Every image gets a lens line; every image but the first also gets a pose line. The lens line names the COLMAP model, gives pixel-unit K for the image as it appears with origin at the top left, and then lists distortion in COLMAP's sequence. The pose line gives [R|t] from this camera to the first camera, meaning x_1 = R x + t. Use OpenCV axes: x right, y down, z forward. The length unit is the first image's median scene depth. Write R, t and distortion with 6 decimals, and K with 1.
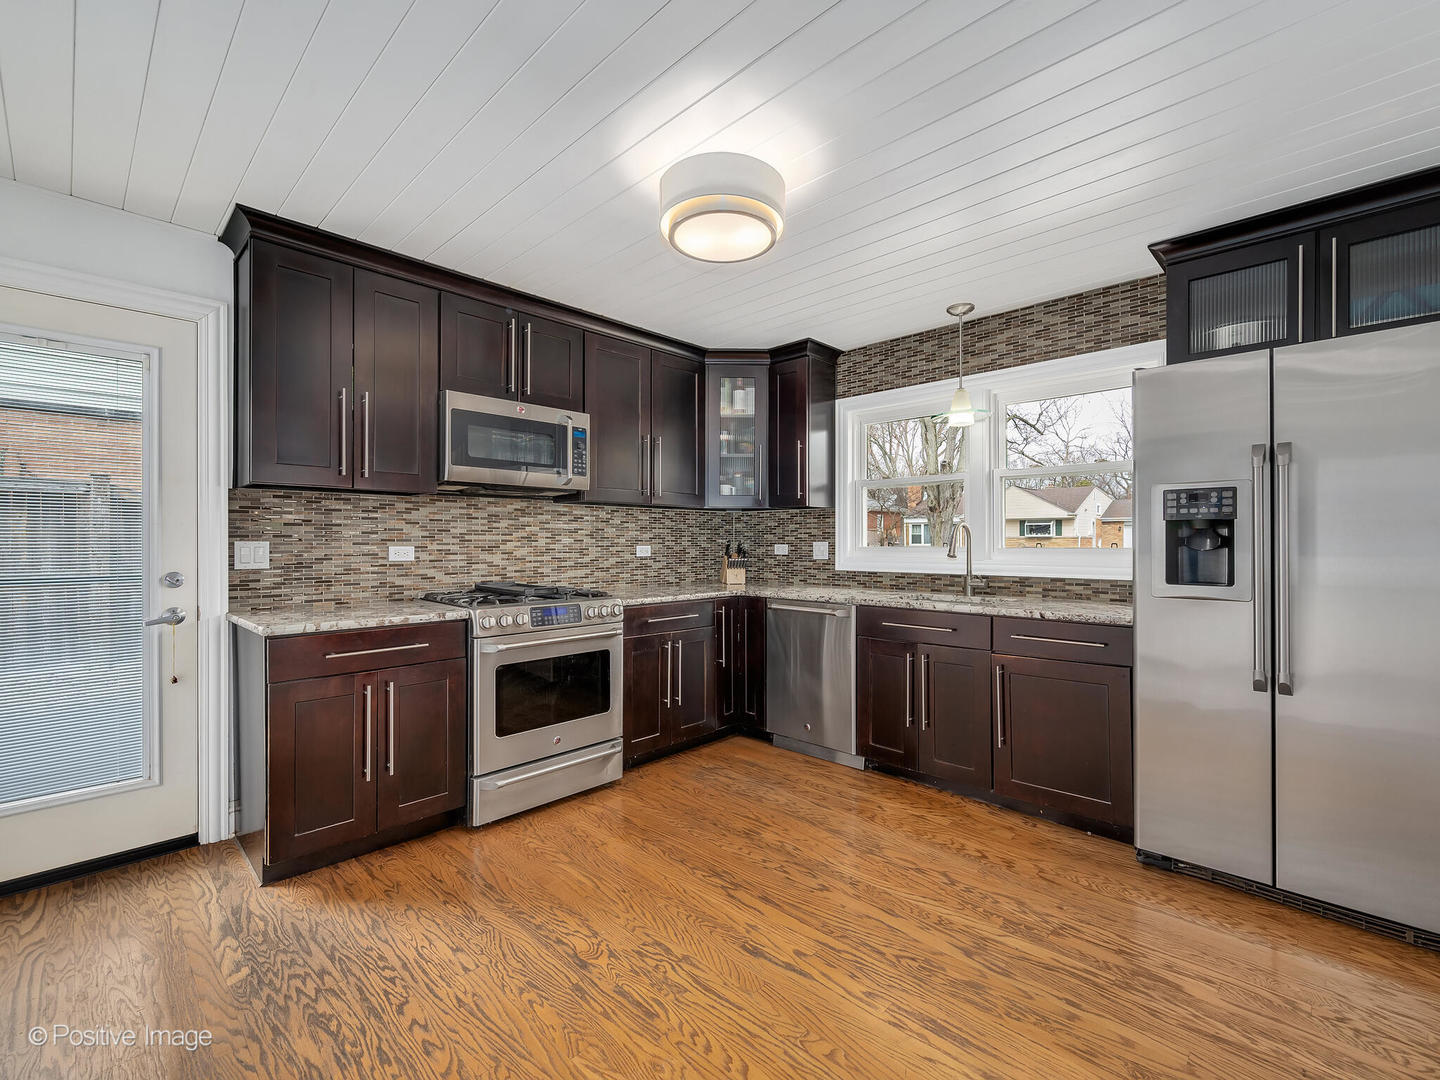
lens RADIAL K [[638.7, 0, 730.4], [0, 638.7, 540.6], [0, 0, 1]] dist [0.000613, -0.001558]
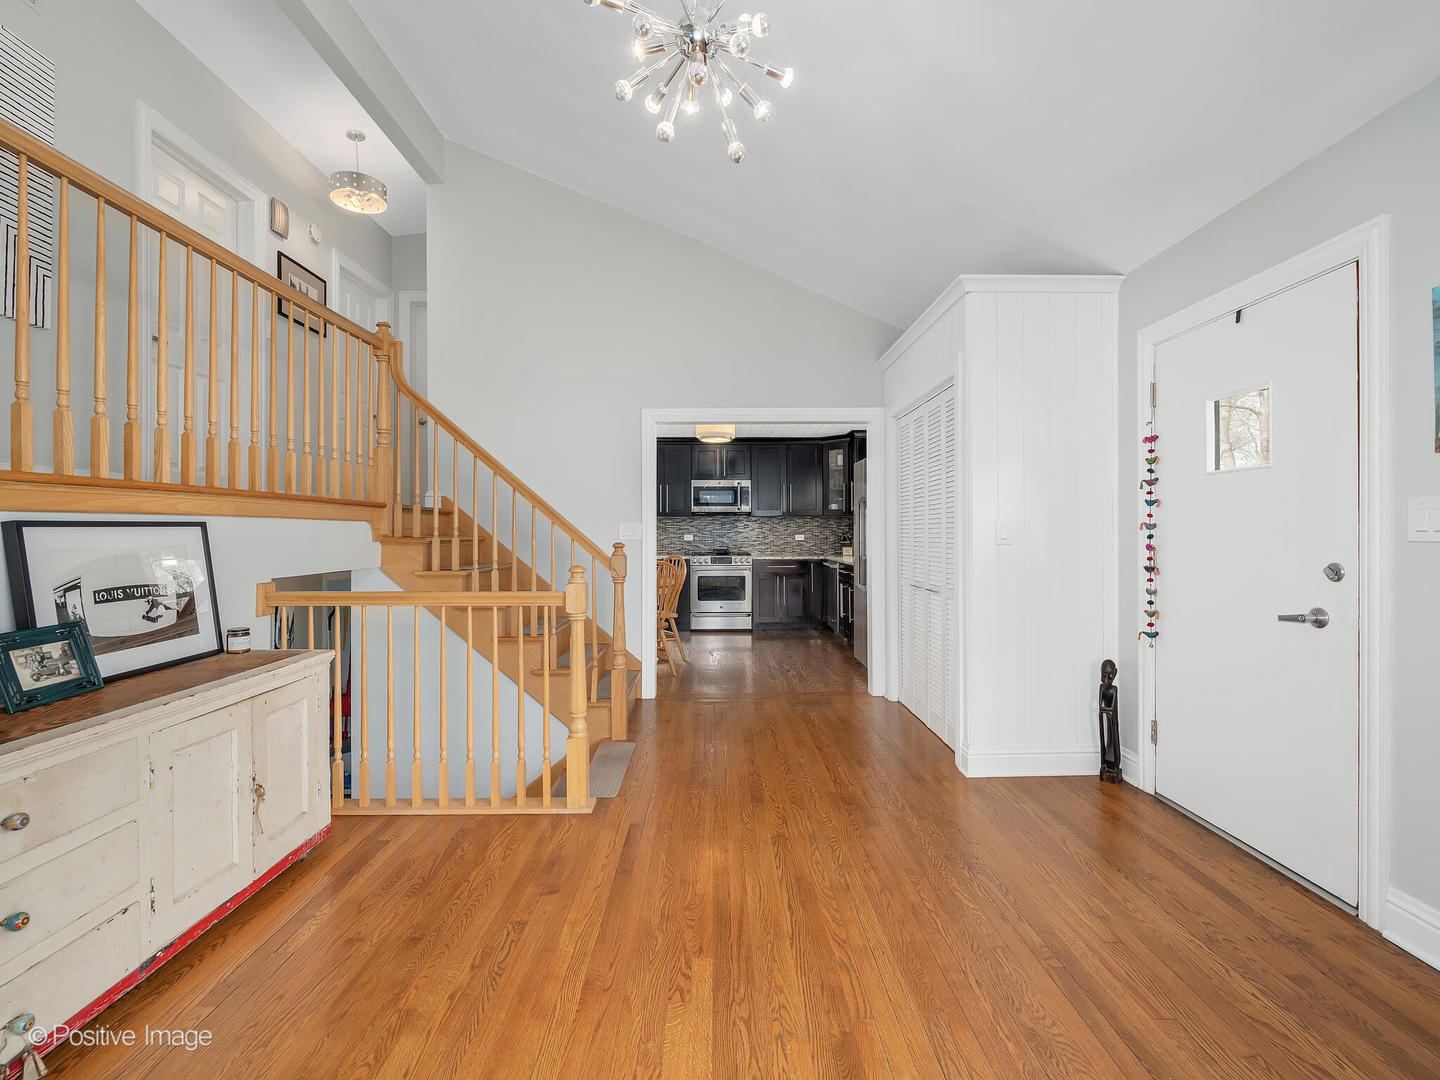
lens RADIAL K [[638.7, 0, 729.5], [0, 638.7, 527.9], [0, 0, 1]] dist [0.000613, -0.001558]
pose [[0.711433, -0.006266, -0.702726, 1.536737], [0.002530, 0.999977, -0.006356, -0.003235], [0.702749, 0.002744, 0.711432, -0.833646]]
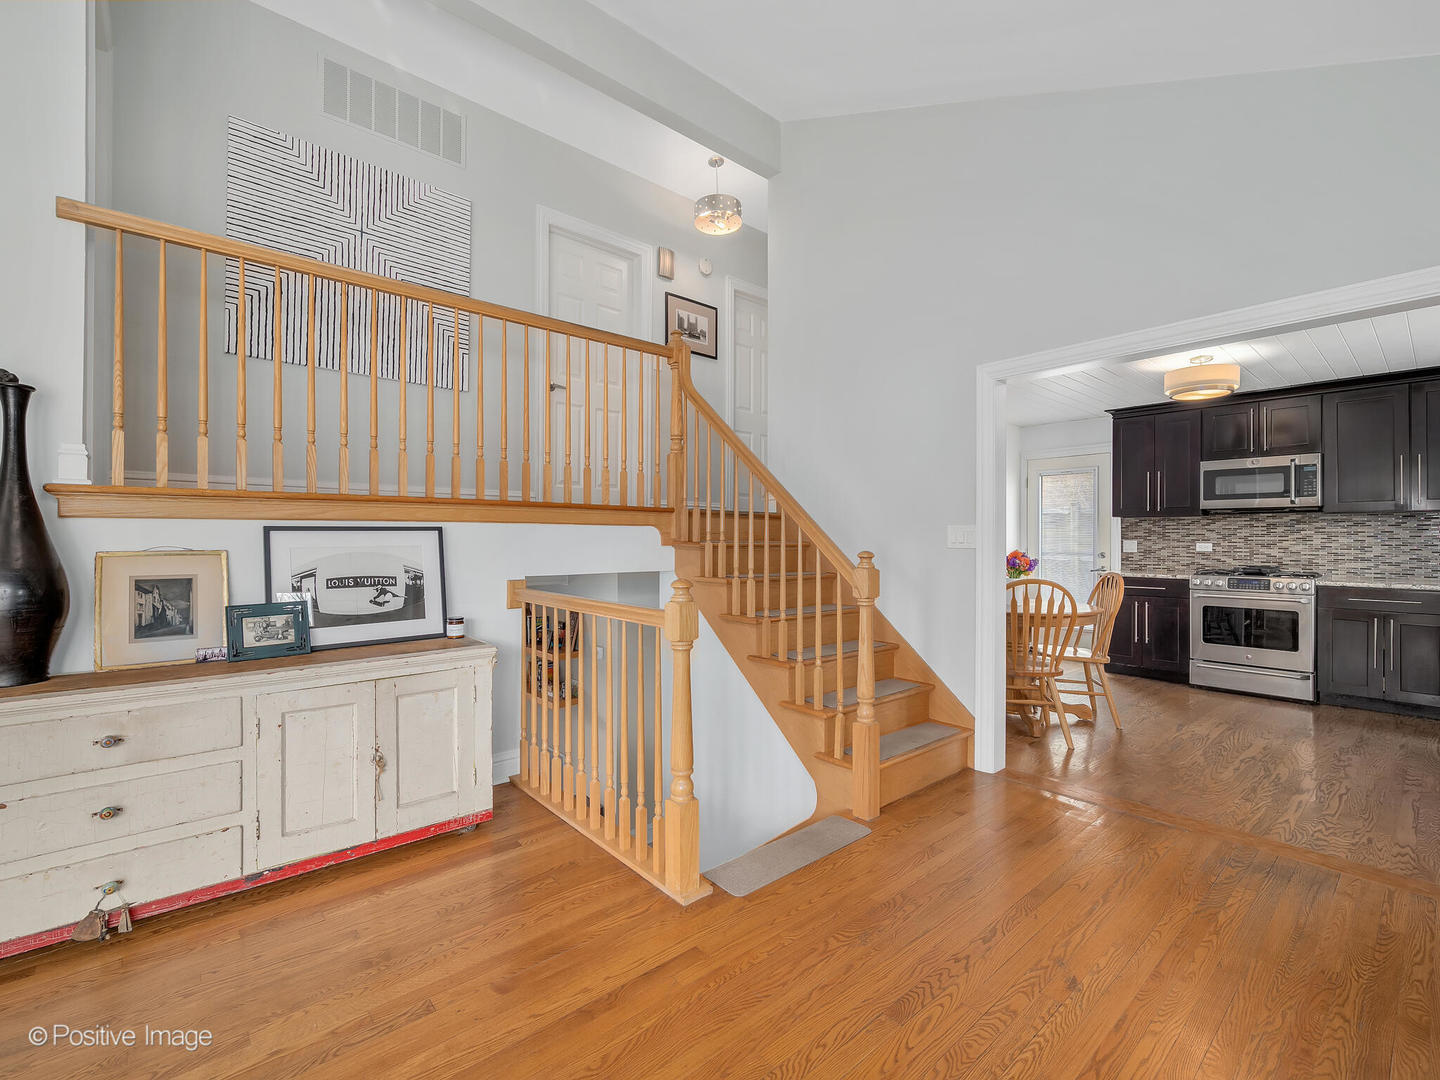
lens RADIAL K [[638.7, 0, 724.8], [0, 638.7, 538.7], [0, 0, 1]] dist [0.000613, -0.001558]
pose [[-0.079355, -0.000470, -0.996846, 1.442871], [-0.002537, 0.999997, -0.000269, -0.000369], [0.996843, 0.002508, -0.079356, -0.247159]]
